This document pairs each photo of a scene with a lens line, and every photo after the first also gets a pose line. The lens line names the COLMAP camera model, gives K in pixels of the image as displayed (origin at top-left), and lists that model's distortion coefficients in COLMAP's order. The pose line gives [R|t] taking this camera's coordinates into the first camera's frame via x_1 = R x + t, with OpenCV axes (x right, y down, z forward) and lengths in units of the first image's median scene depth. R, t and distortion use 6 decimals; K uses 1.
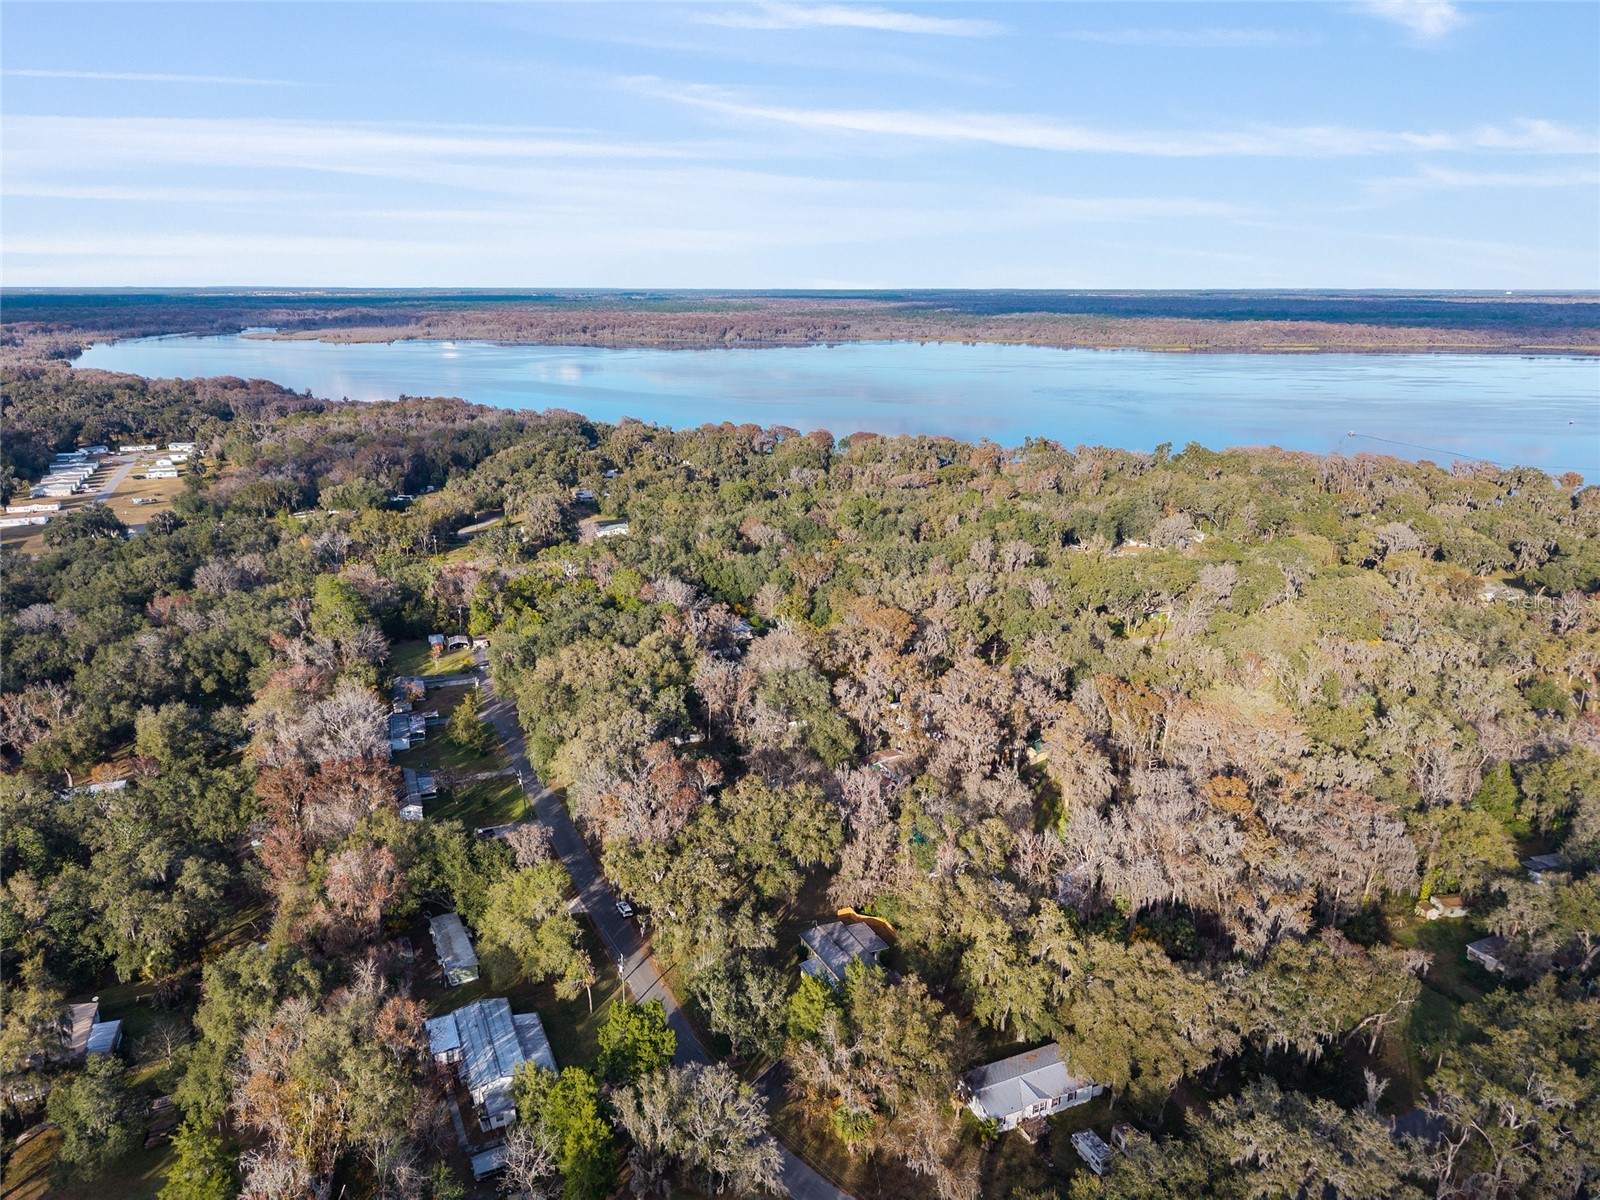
lens RADIAL K [[1091.3, 0, 791.5], [0, 1091.3, 582.7], [0, 0, 1]] dist [0.039736, -0.044217]
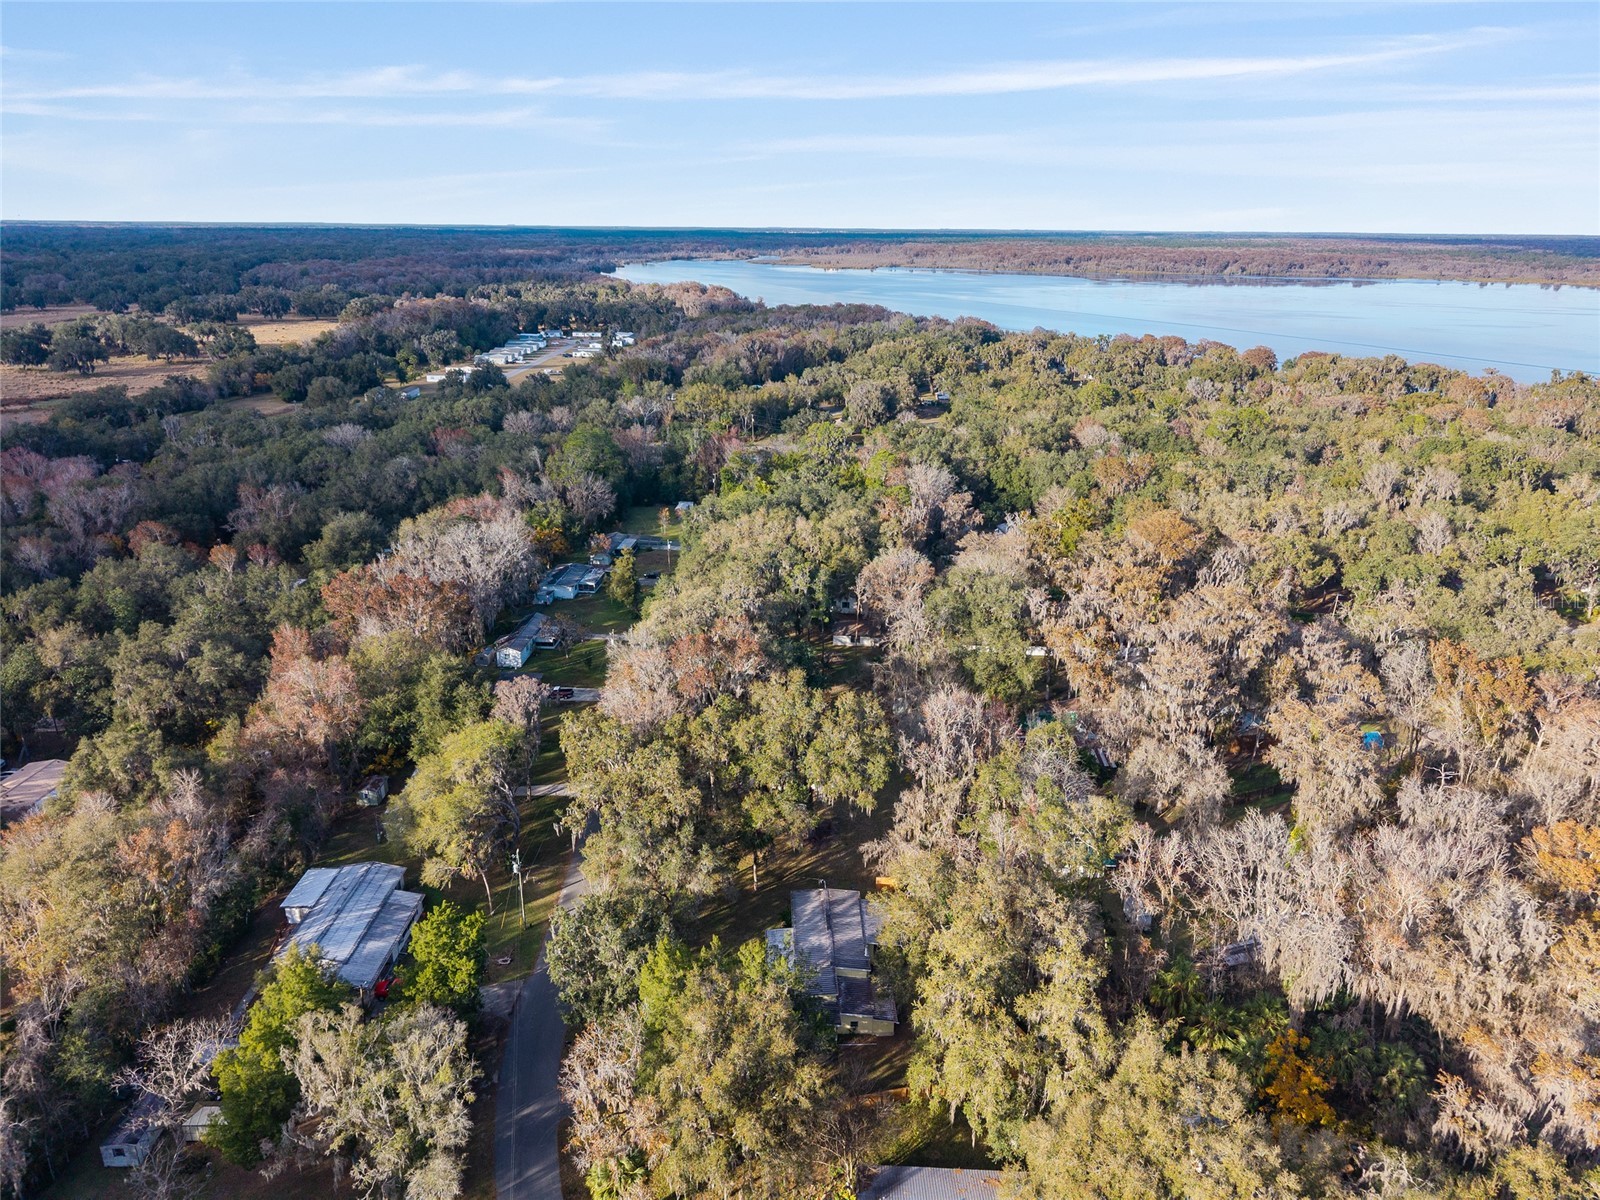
lens RADIAL K [[1091.3, 0, 791.5], [0, 1091.3, 582.7], [0, 0, 1]] dist [0.039736, -0.044217]
pose [[0.898174, 0.143079, -0.415706, 0.081591], [-0.125499, 0.989658, 0.069472, 0.022039], [0.421347, -0.010227, 0.906842, 0.108083]]
